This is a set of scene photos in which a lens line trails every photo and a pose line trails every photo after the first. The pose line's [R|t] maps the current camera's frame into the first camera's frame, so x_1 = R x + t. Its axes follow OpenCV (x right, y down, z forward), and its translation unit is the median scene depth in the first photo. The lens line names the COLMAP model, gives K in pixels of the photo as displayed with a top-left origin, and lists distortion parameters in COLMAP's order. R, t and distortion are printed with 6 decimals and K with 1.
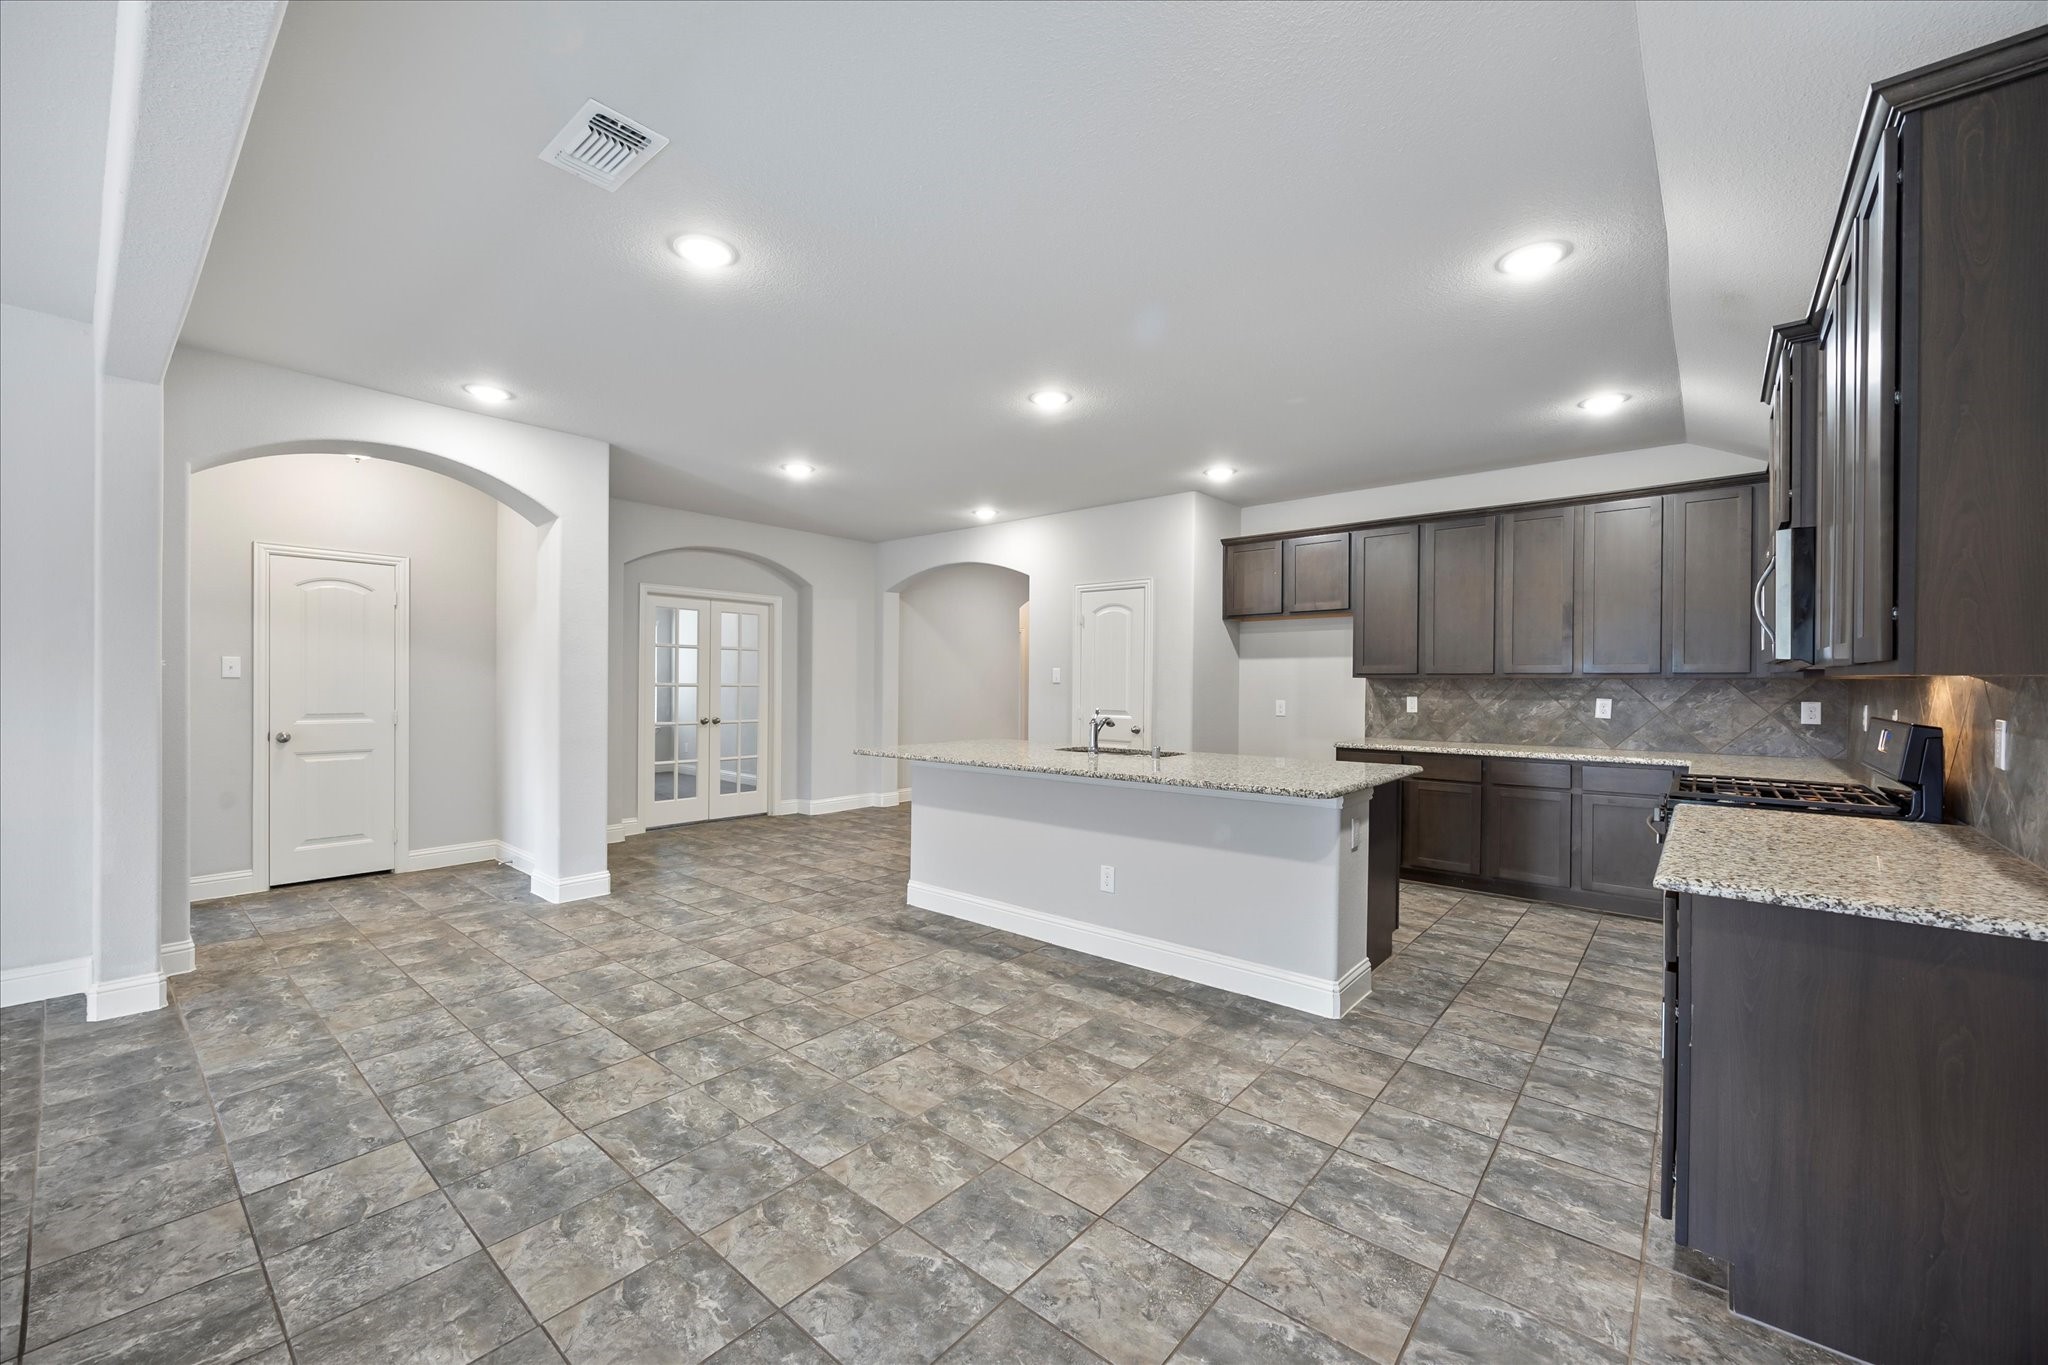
lens RADIAL K [[810.2, 0, 1020.4], [0, 810.2, 685.7], [0, 0, 1]] dist [0.008192, -0.000019]
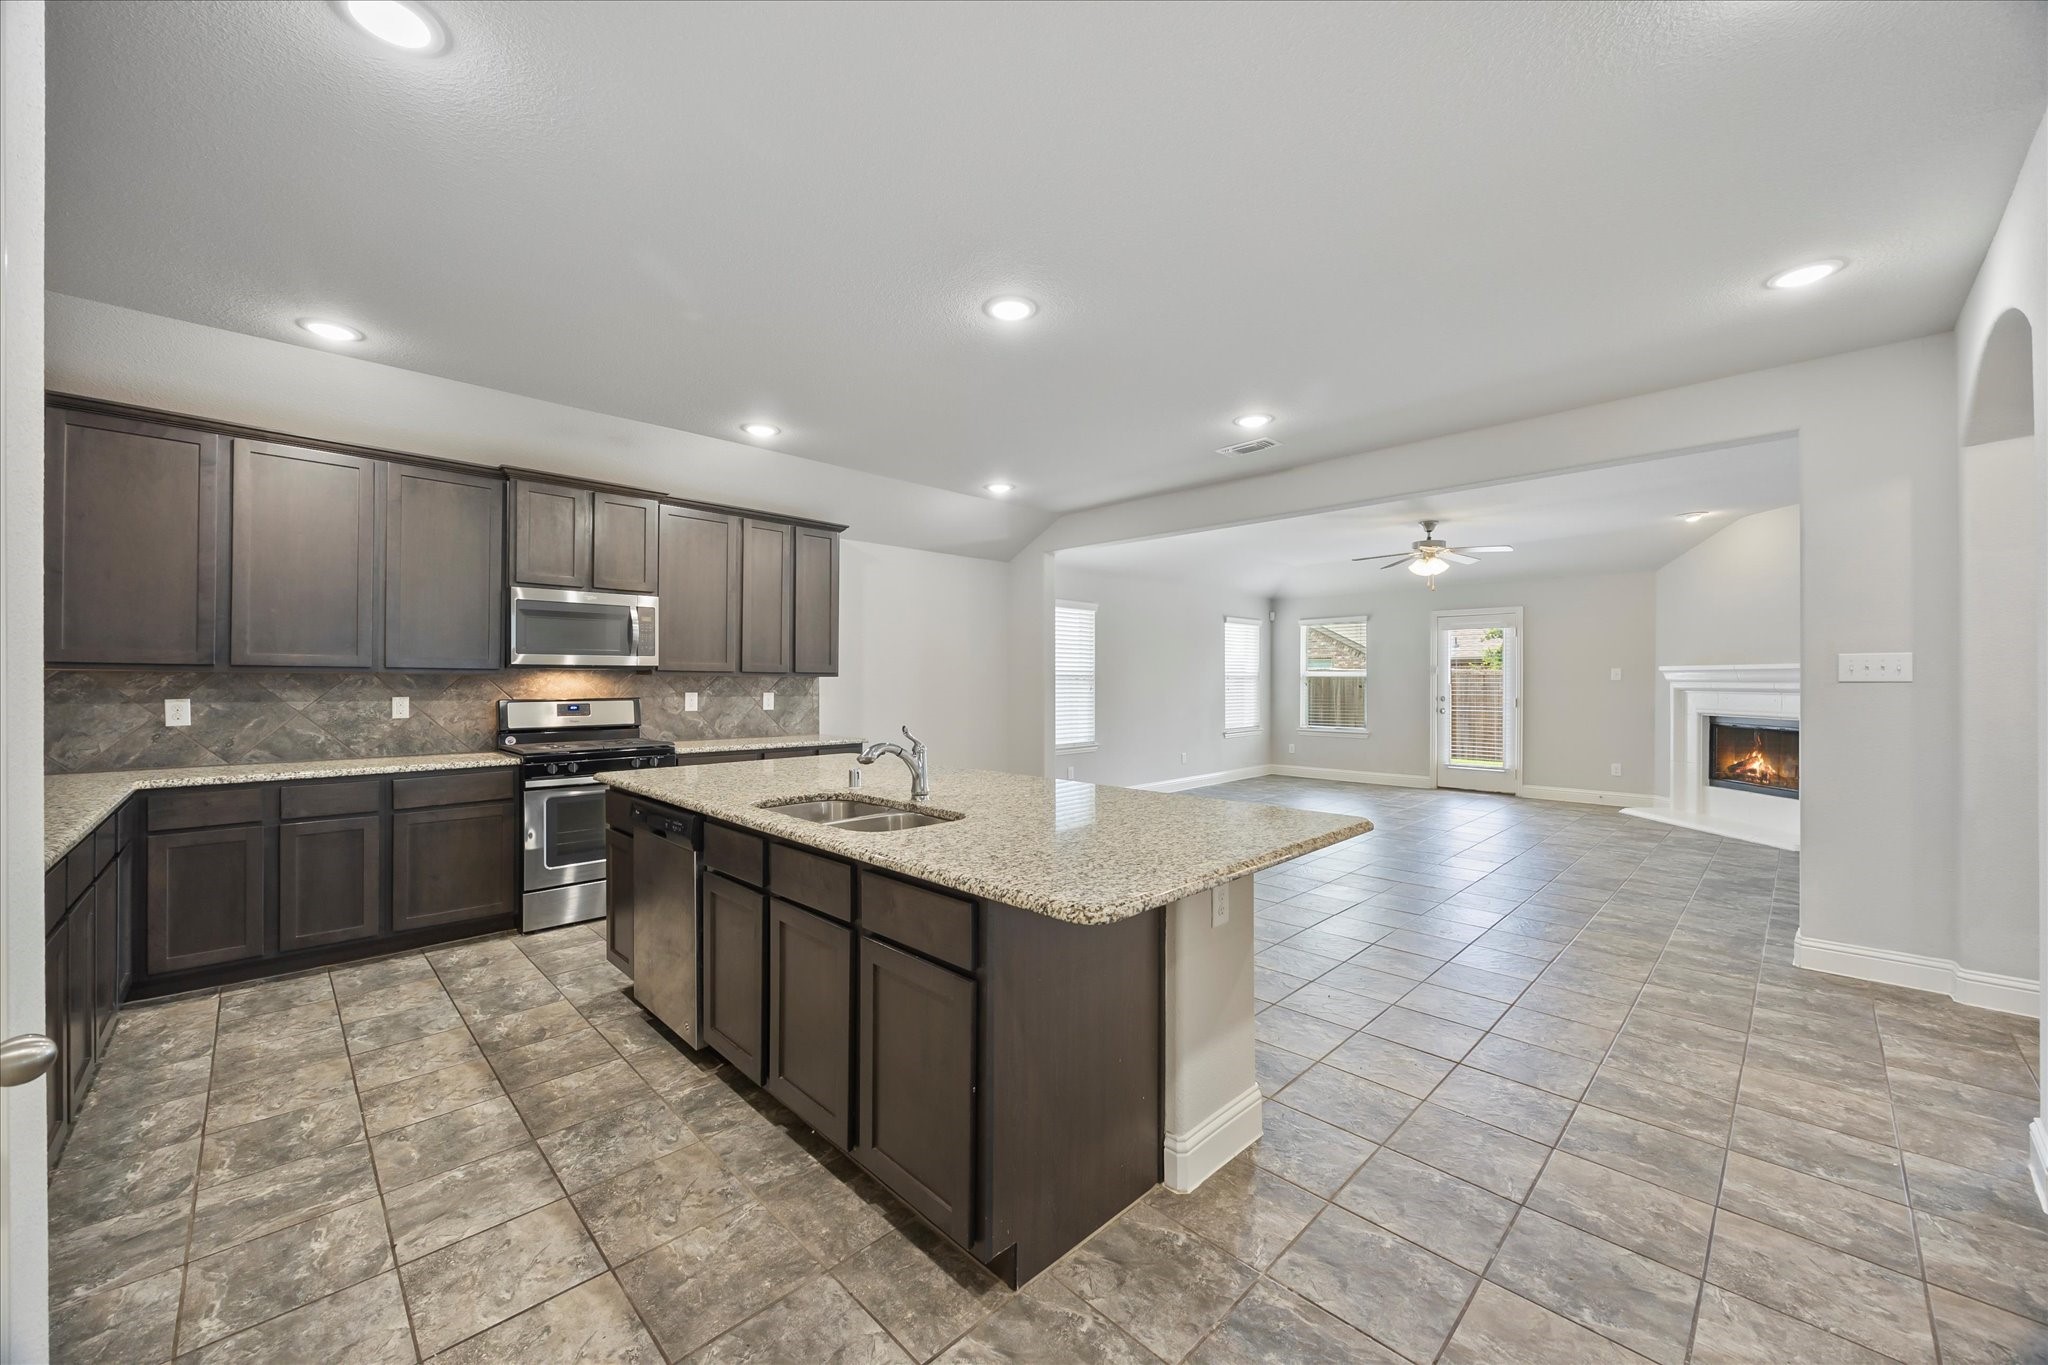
lens RADIAL K [[775.0, 0, 1024.0], [0, 775.0, 682.5], [0, 0, 1]] dist [-0.001457, -0.000136]
pose [[-0.996394, -0.006923, 0.084562, -0.032958], [-0.006120, 0.999934, 0.009753, -0.008671], [-0.084624, 0.009200, -0.996370, 1.476629]]
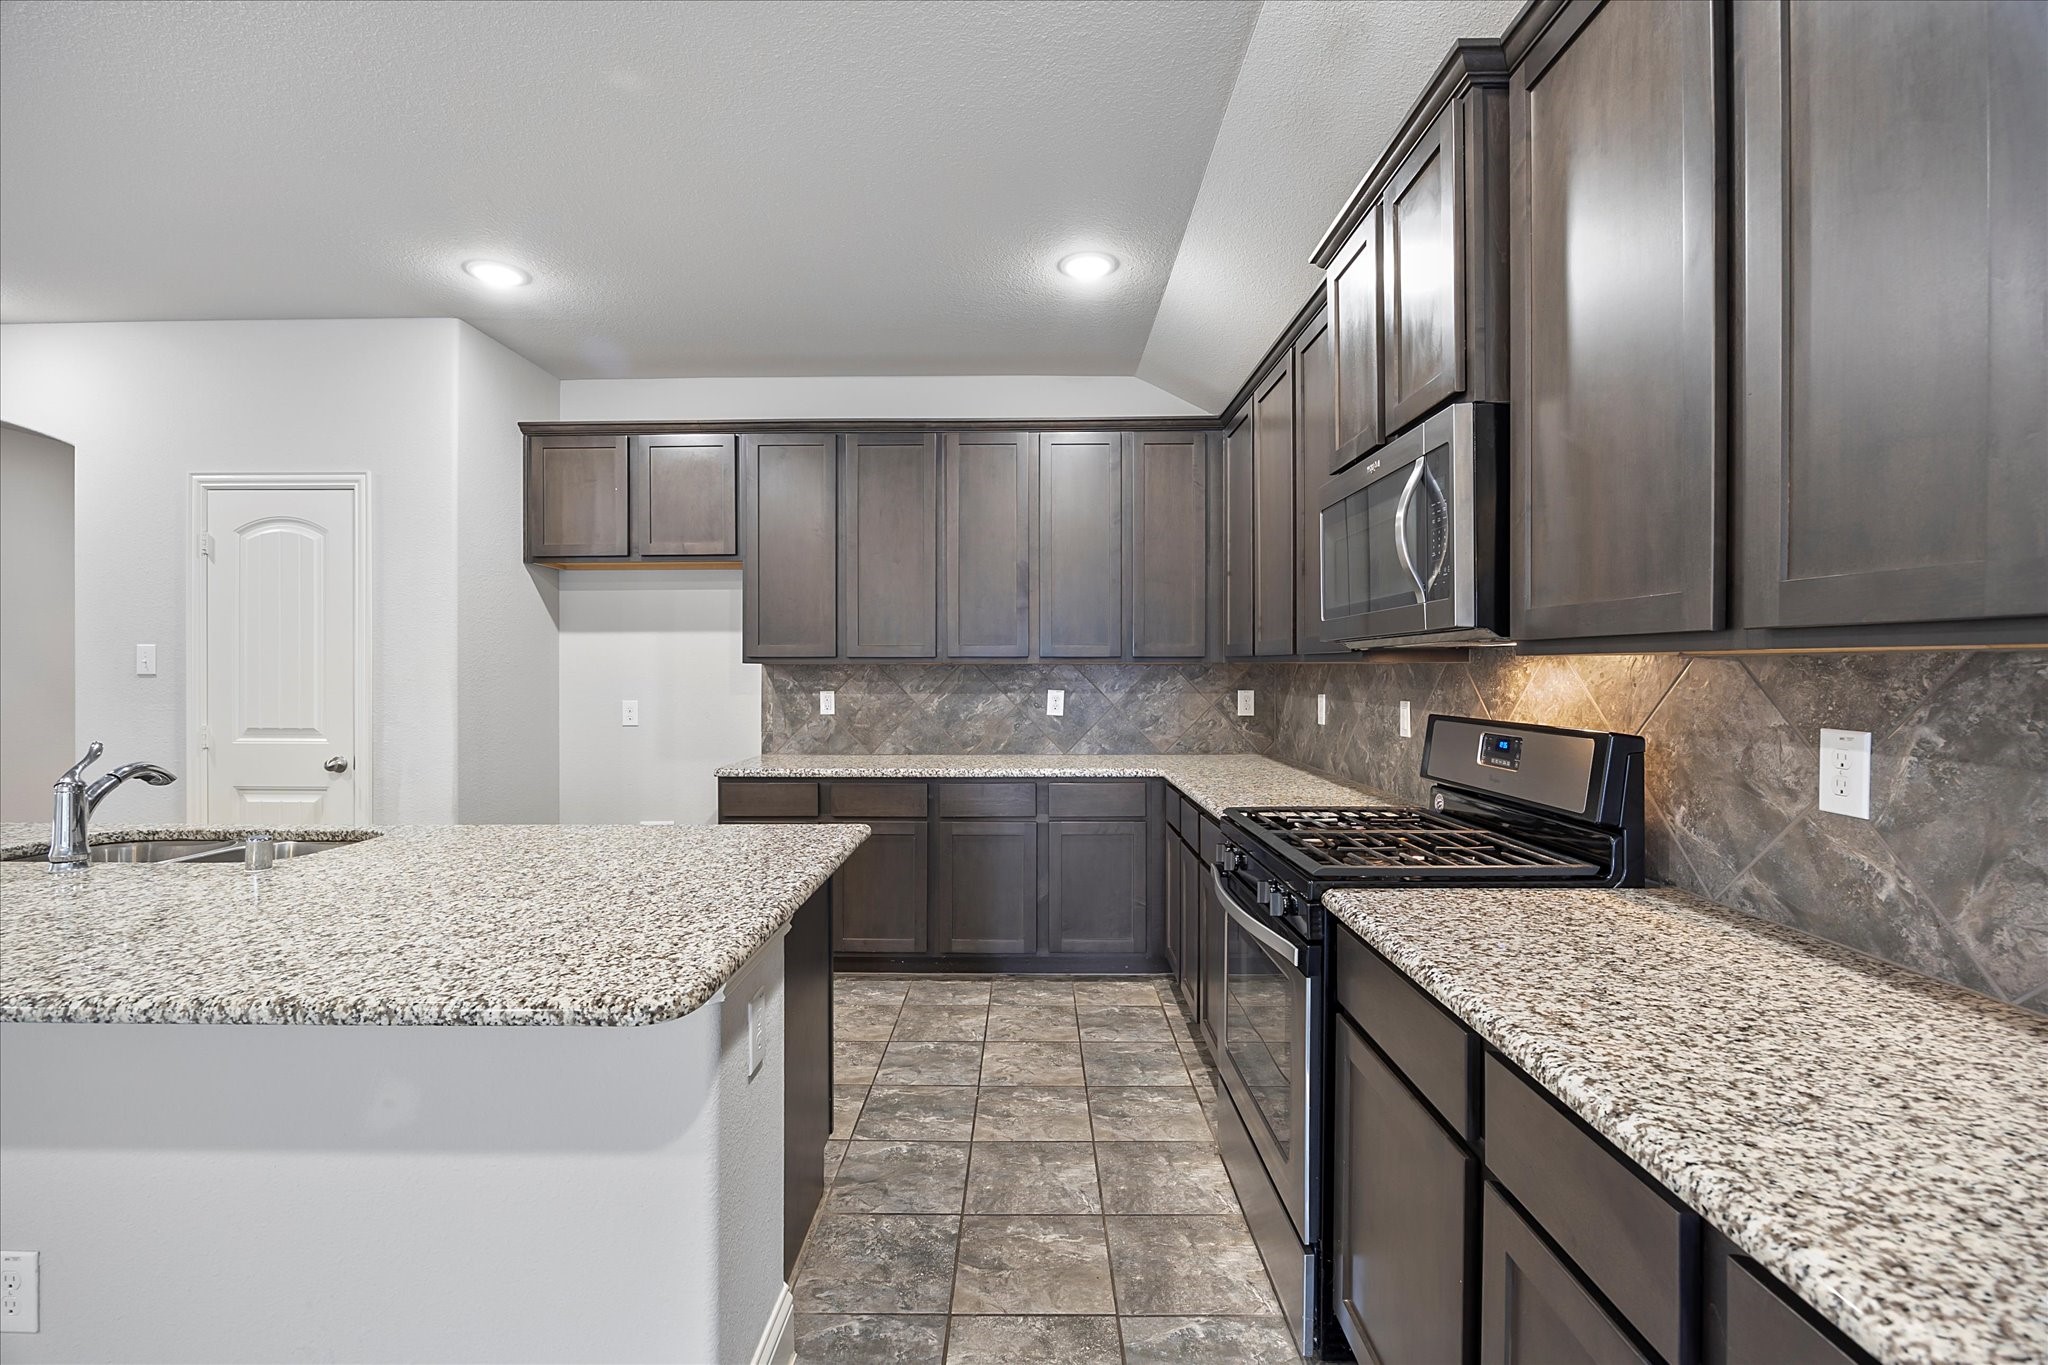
lens RADIAL K [[891.4, 0, 1024.0], [0, 891.4, 682.5], [0, 0, 1]] dist [-0.013439, 0.000052]
pose [[0.767292, -0.012689, 0.641172, 0.158677], [0.007783, 0.999915, 0.010475, -0.000588], [-0.641250, -0.003047, 0.767326, 0.391491]]
